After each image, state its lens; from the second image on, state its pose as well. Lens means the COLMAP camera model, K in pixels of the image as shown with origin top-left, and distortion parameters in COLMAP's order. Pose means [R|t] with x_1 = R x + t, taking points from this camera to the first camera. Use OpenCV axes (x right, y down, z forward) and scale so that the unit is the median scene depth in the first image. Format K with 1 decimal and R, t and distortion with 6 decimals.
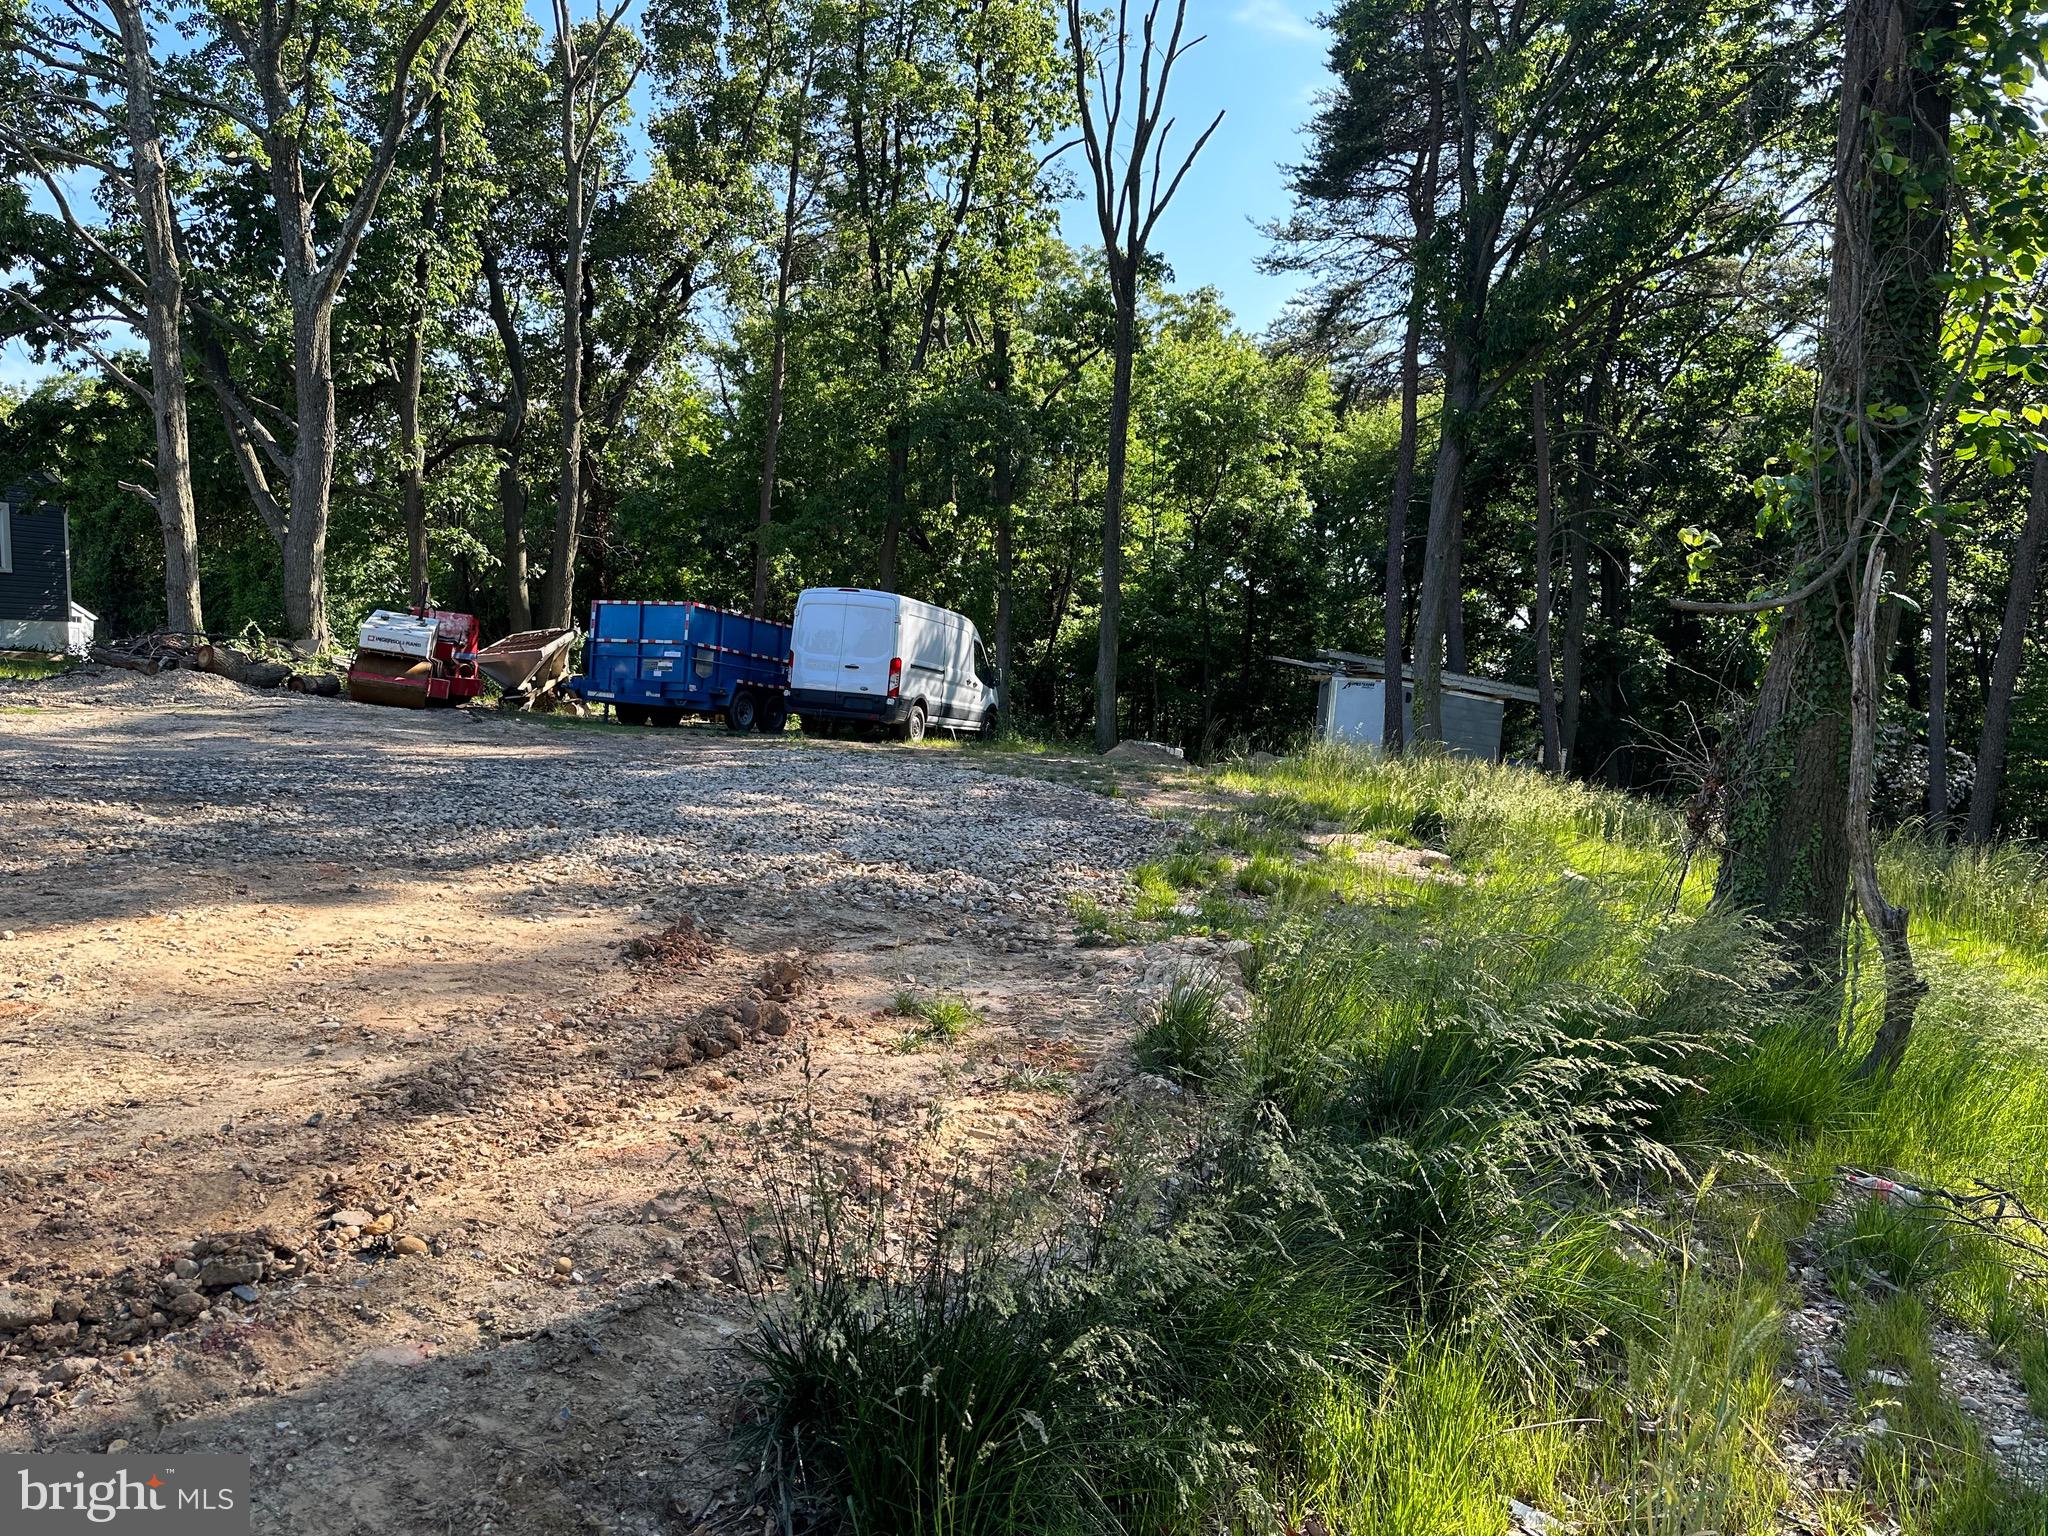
lens RADIAL K [[1409.7, 0, 1031.4], [0, 1409.7, 760.9], [0, 0, 1]] dist [0.121638, -0.176582]
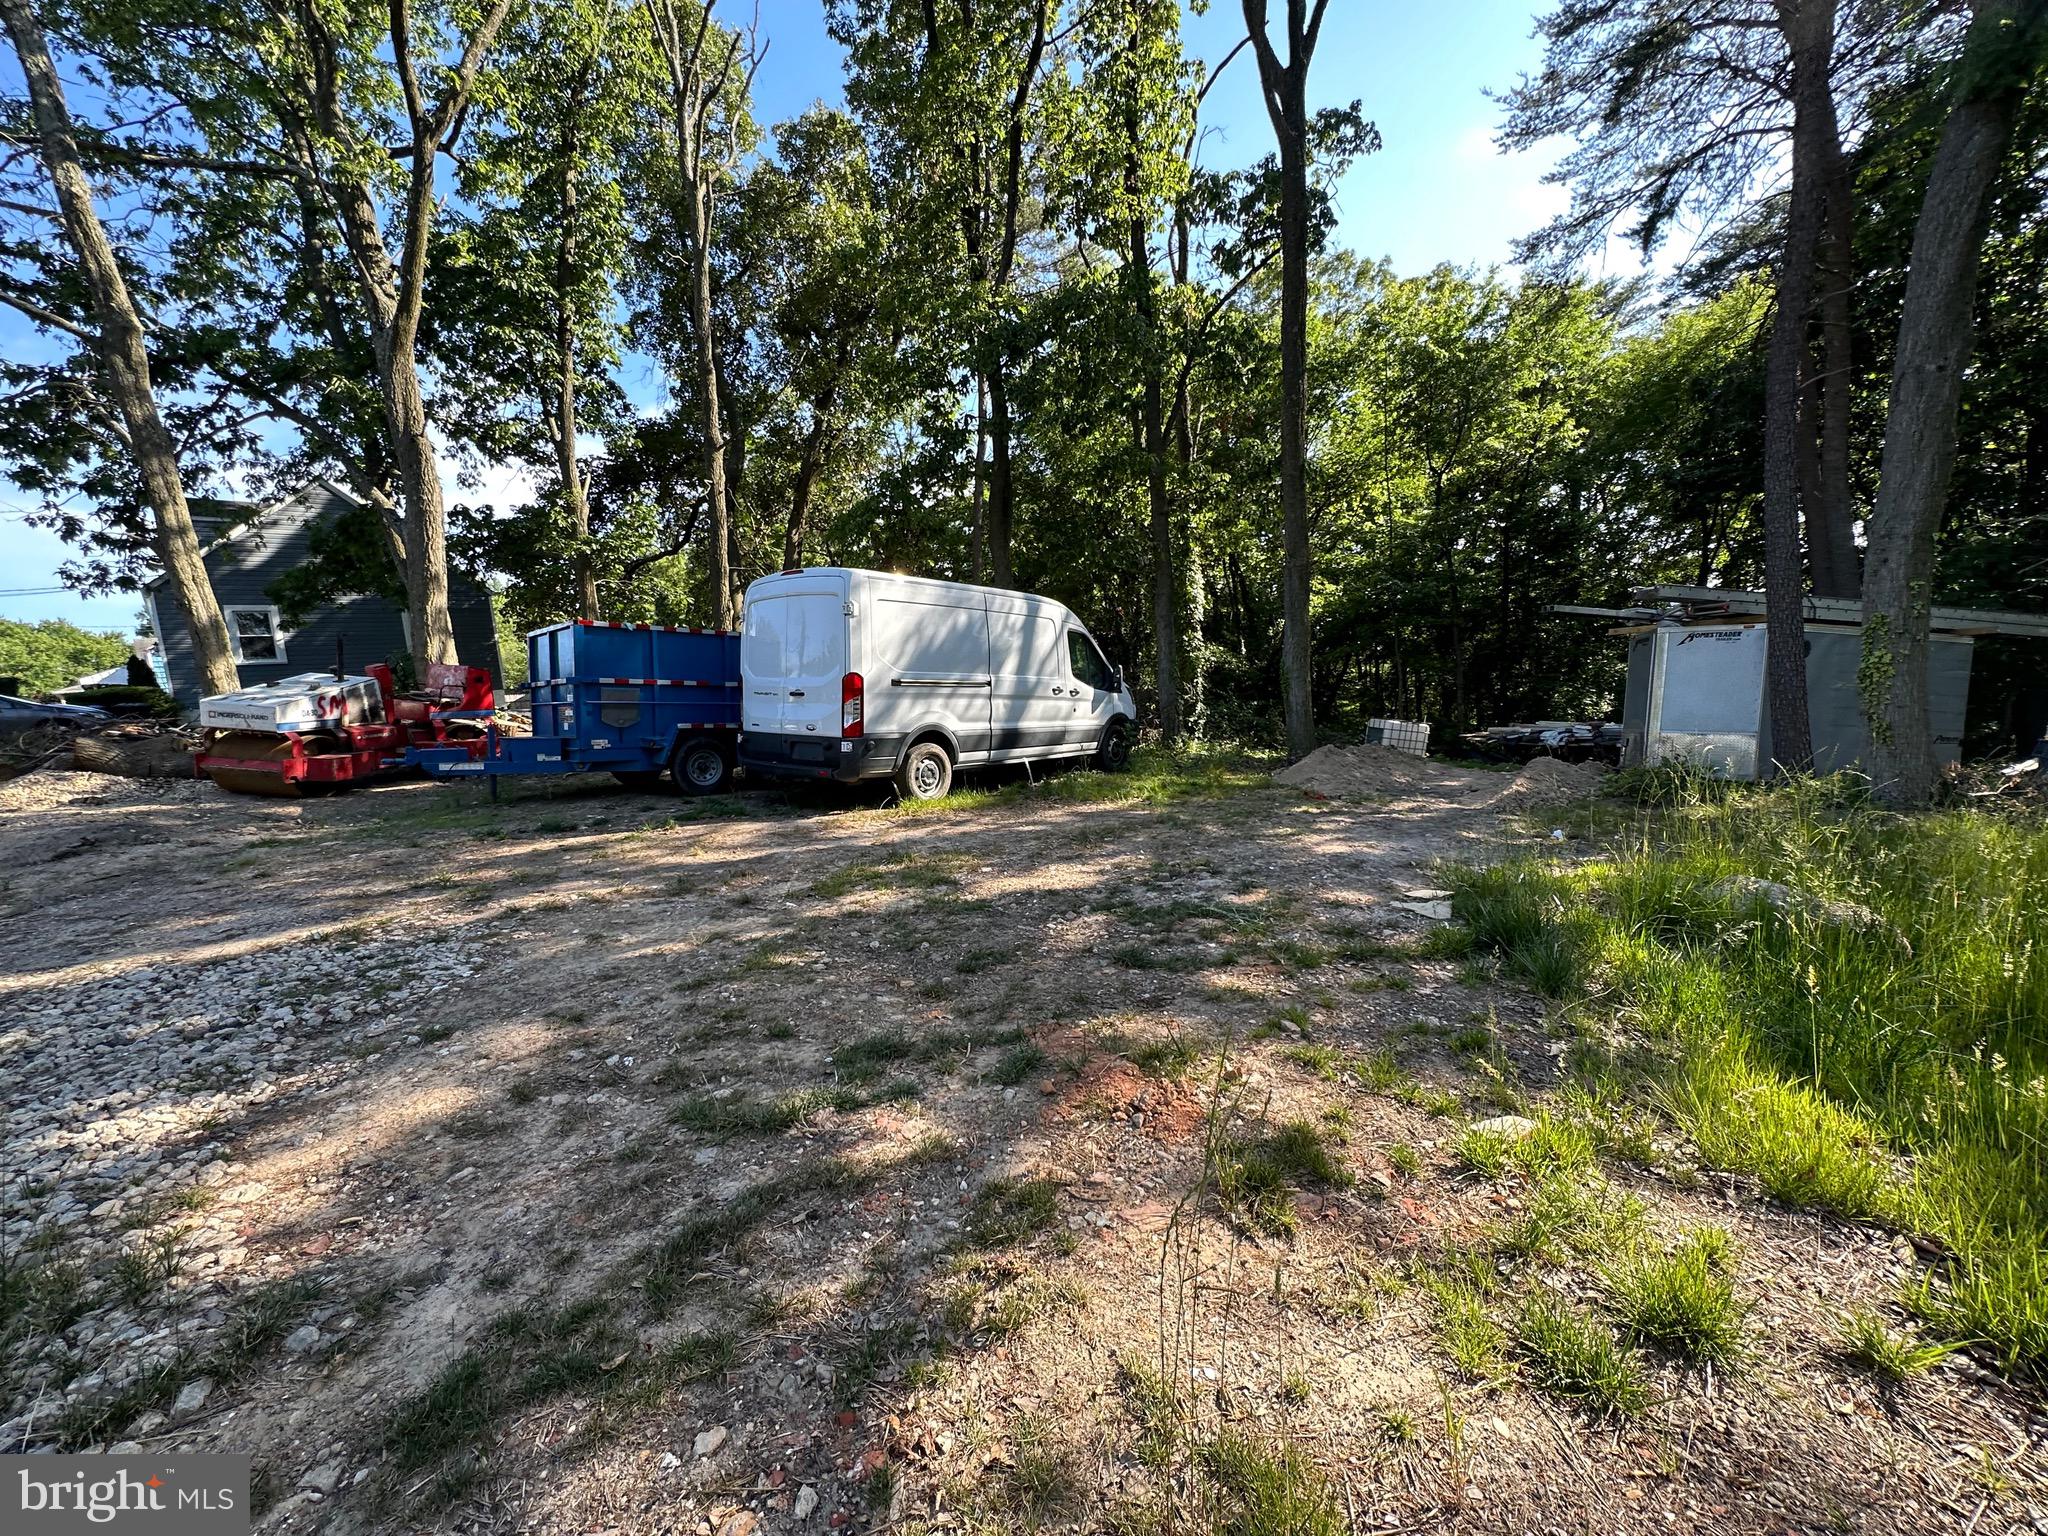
lens RADIAL K [[818.1, 0, 1024.0], [0, 818.1, 768.0], [0, 0, 1]] dist [-0.001417, 0.000836]
pose [[0.927216, -0.043773, -0.371961, 0.093018], [0.069570, 0.995992, 0.056212, -0.043343], [0.368009, -0.077998, 0.926545, 0.639785]]
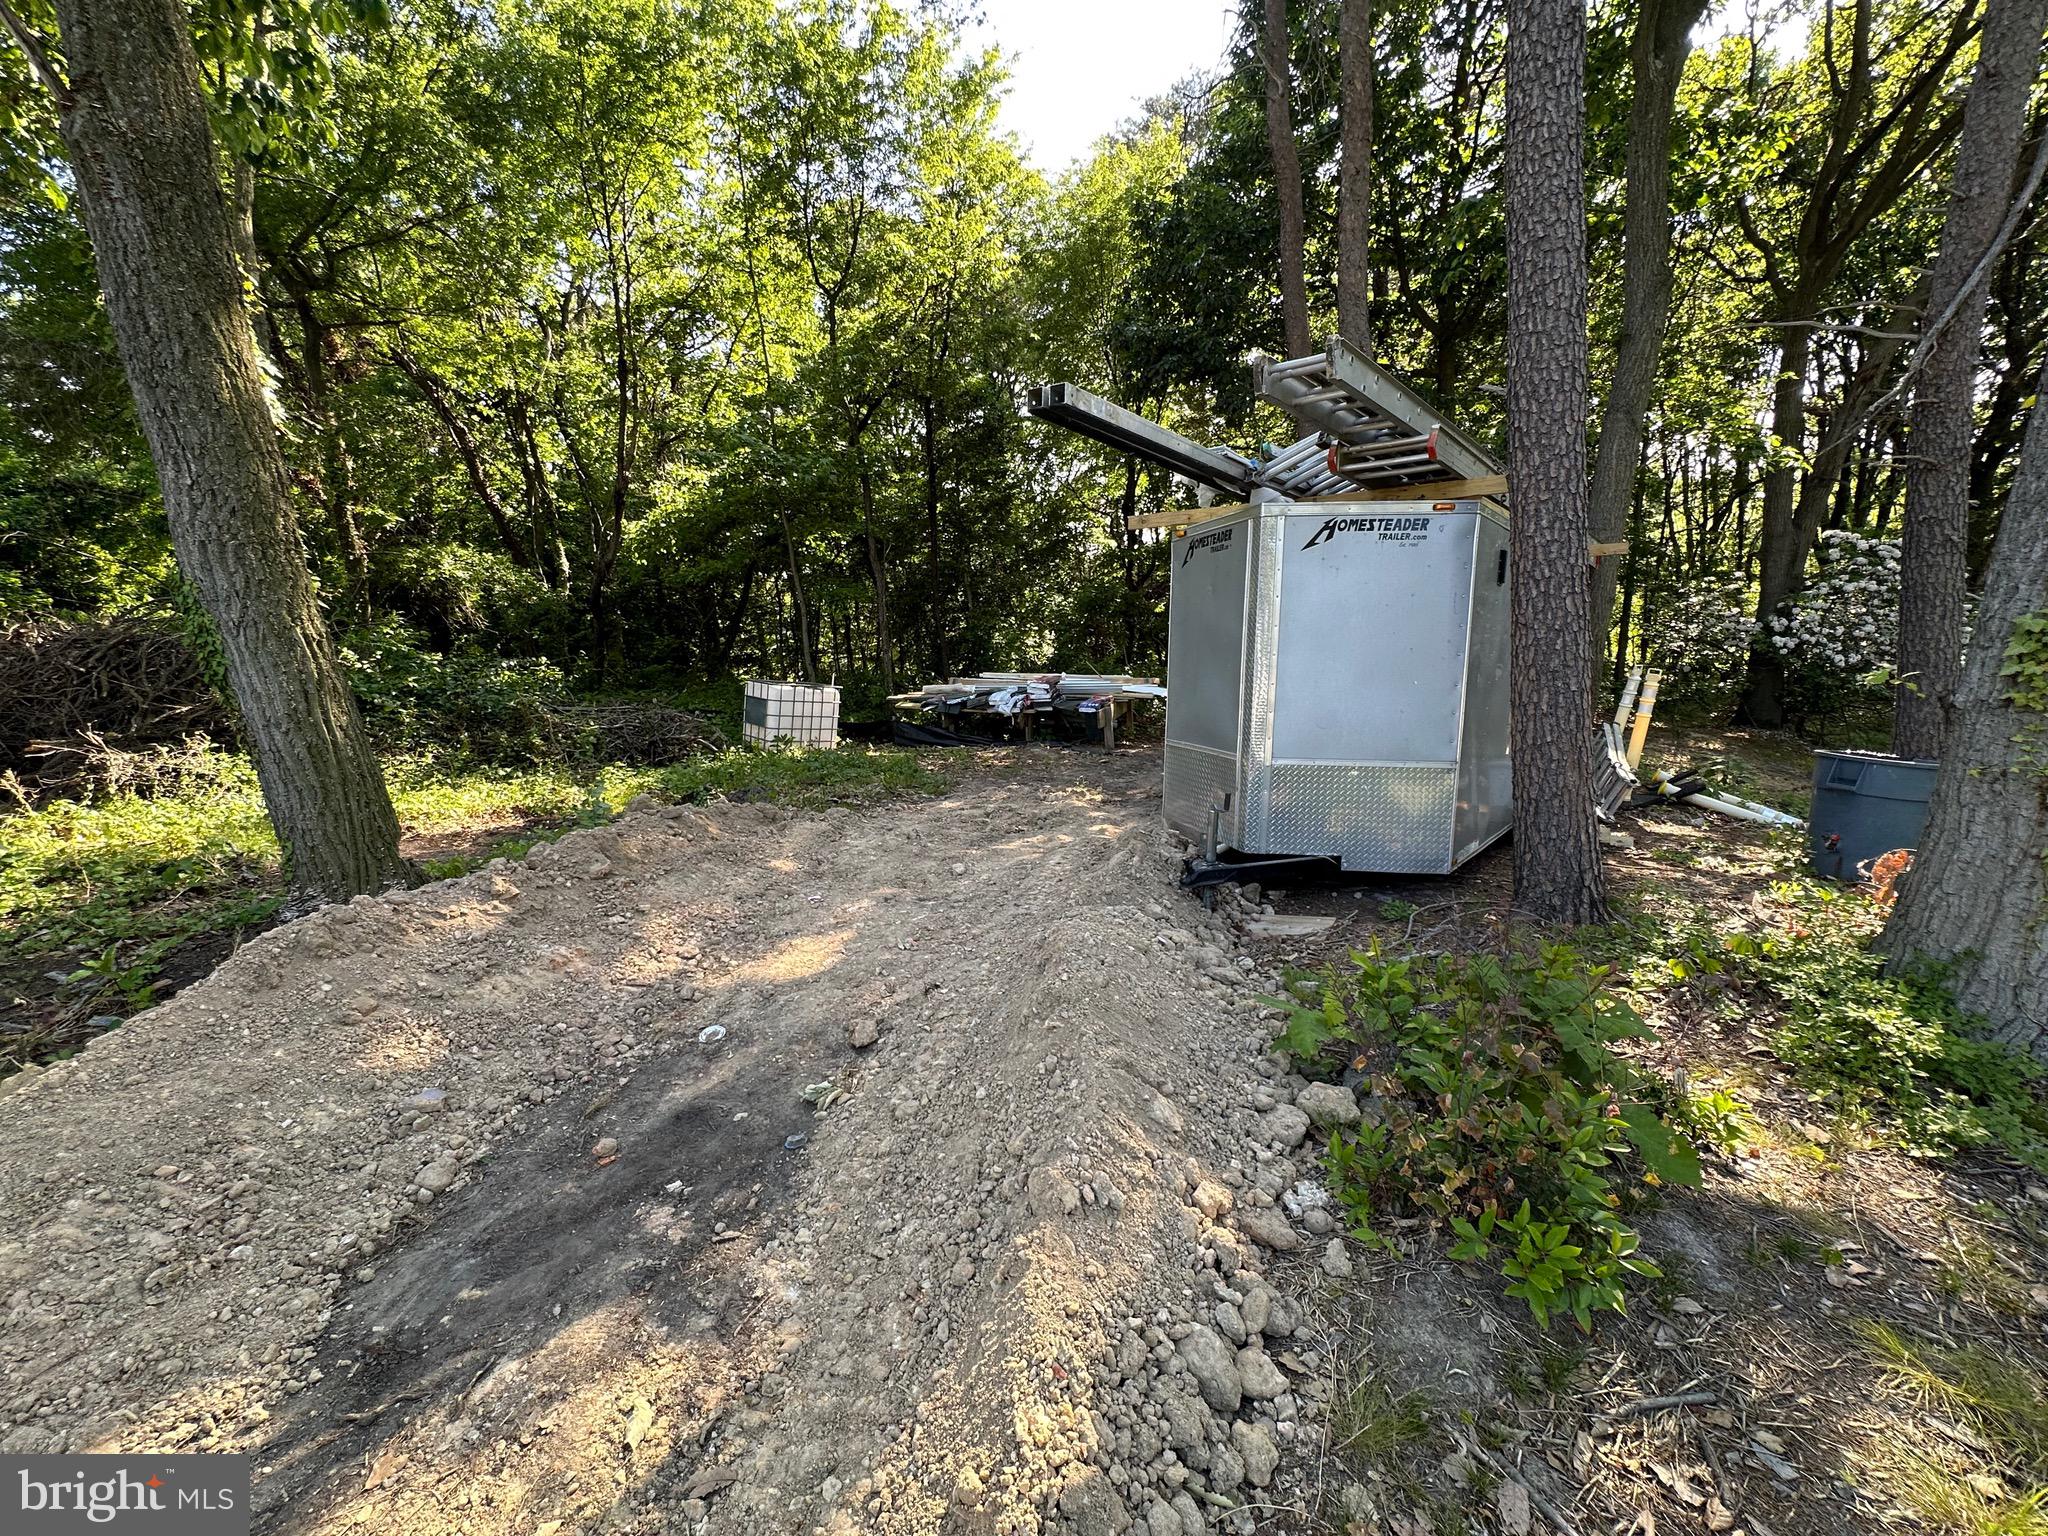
lens RADIAL K [[818.1, 0, 1024.0], [0, 818.1, 768.0], [0, 0, 1]] dist [-0.001417, 0.000836]
pose [[0.962716, -0.120944, 0.241971, 0.146667], [0.075531, 0.979094, 0.188866, -0.051136], [-0.259754, -0.163548, 0.951725, 1.019211]]
